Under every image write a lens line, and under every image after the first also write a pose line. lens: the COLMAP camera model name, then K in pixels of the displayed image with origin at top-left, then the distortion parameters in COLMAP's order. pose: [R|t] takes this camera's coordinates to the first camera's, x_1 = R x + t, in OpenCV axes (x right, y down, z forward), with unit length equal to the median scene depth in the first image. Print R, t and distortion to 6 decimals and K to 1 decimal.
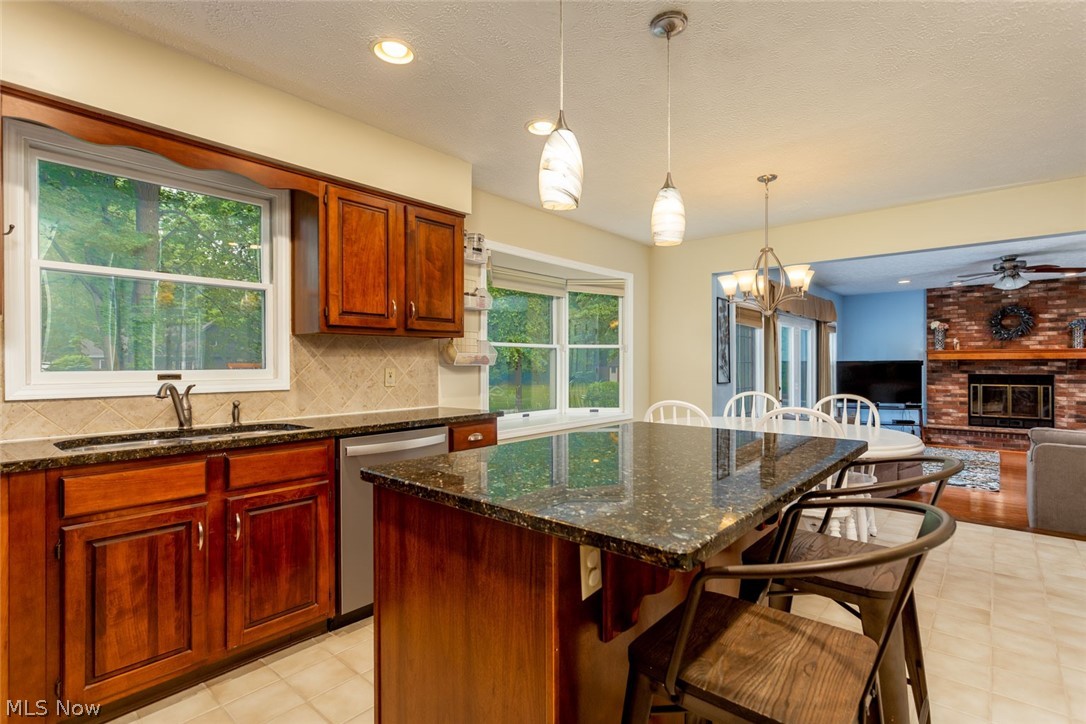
lens RADIAL K [[528.8, 0, 549.5], [0, 528.8, 365.6], [0, 0, 1]] dist [0.005729, 0.001484]
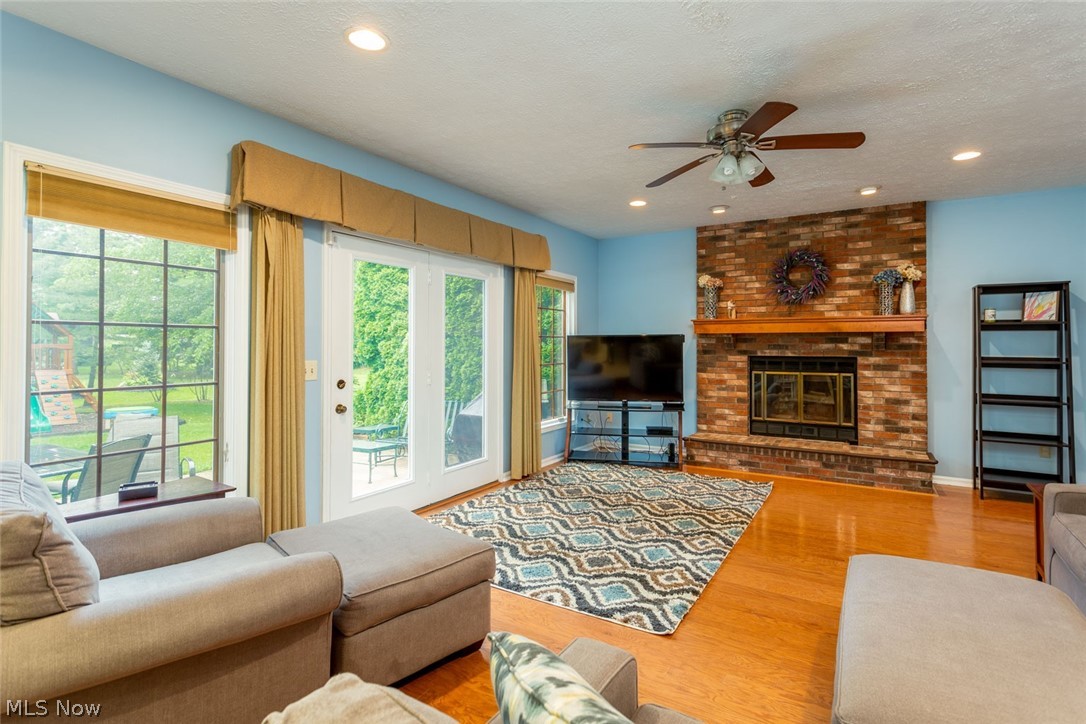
lens RADIAL K [[528.8, 0, 555.7], [0, 528.8, 338.6], [0, 0, 1]] dist [0.005729, 0.001484]
pose [[0.987362, 0.007396, 0.158306, 0.462760], [-0.004561, 0.999823, -0.018263, 0.007837], [-0.158413, 0.017310, 0.987221, 0.402521]]
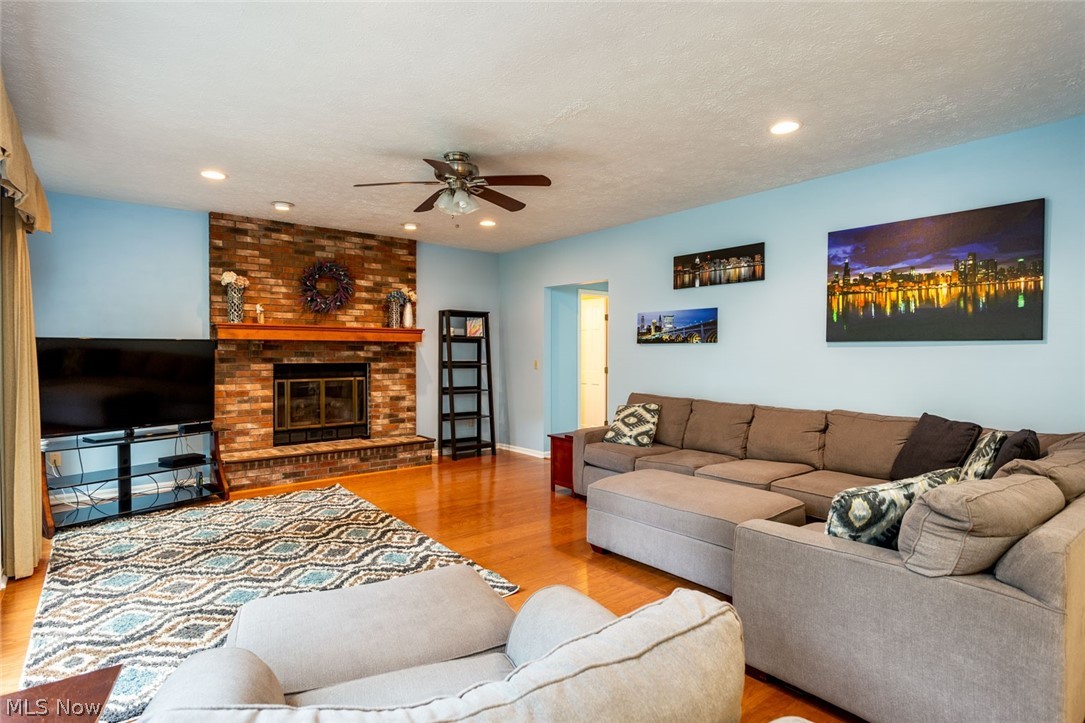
lens RADIAL K [[556.1, 0, 543.7], [0, 556.1, 357.8], [0, 0, 1]] dist [-0.009406, 0.000847]
pose [[0.189301, -0.004895, 0.981907, 0.219443], [0.001973, 0.999987, 0.004605, 0.006730], [-0.981917, 0.001065, 0.189308, 0.584445]]
